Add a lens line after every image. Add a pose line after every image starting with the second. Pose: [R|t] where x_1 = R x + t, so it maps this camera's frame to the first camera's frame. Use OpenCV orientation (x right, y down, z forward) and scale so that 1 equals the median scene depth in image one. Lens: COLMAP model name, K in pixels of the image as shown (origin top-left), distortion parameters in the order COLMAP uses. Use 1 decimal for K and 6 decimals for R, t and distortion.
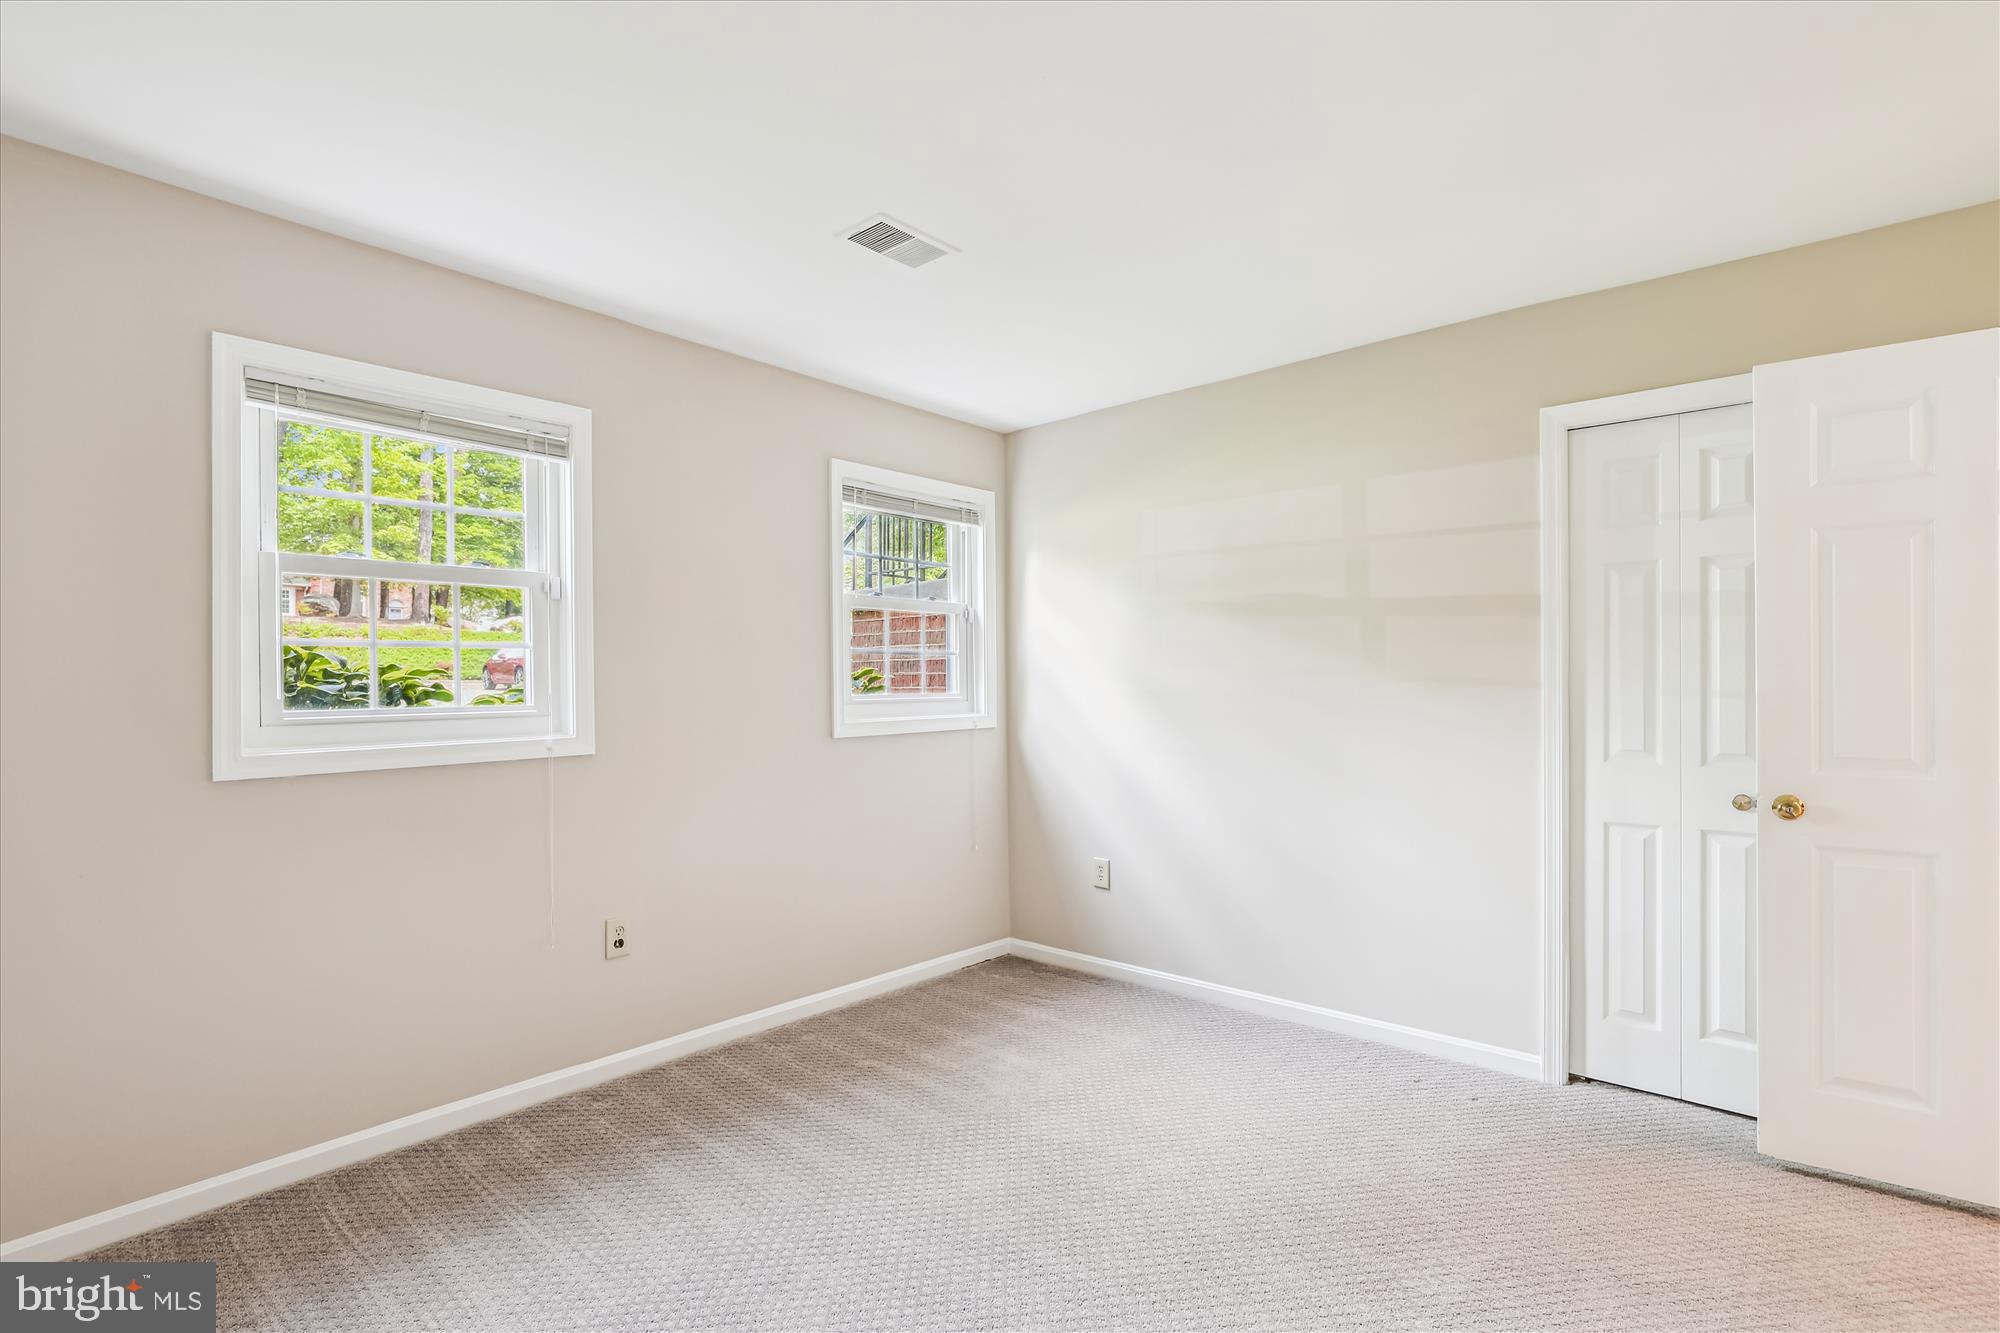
lens RADIAL K [[926.0, 0, 995.1], [0, 926.0, 687.9], [0, 0, 1]] dist [-0.008371, 0.001904]
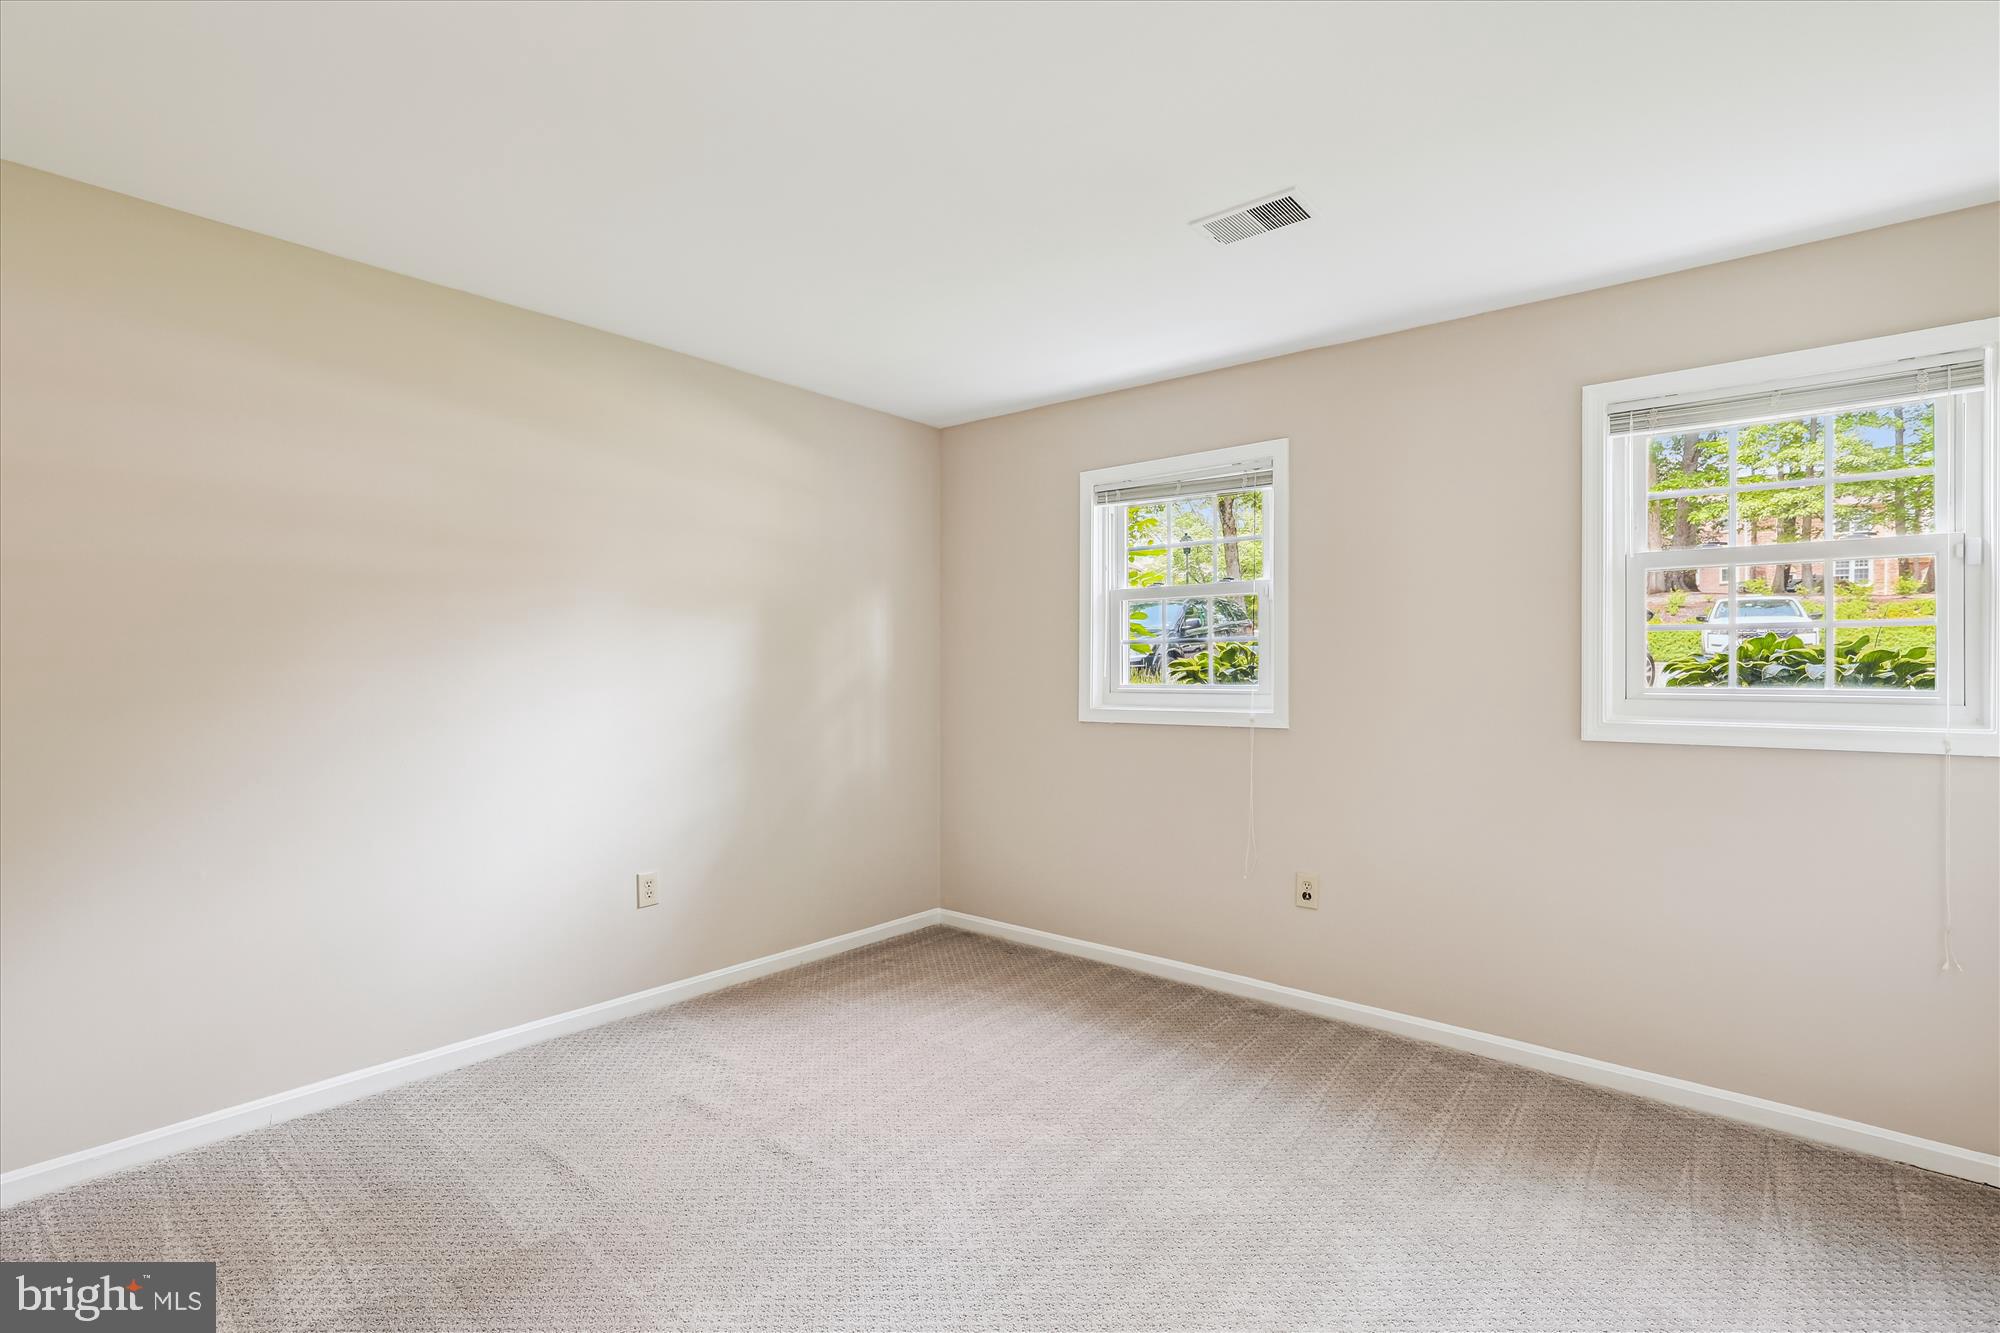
lens RADIAL K [[926.0, 0, 1007.1], [0, 926.0, 660.8], [0, 0, 1]] dist [-0.008371, 0.001904]
pose [[0.049752, 0.005188, -0.998748, 0.725389], [-0.002621, 0.999984, 0.005064, -0.020165], [0.998758, 0.002366, 0.049765, 0.576010]]
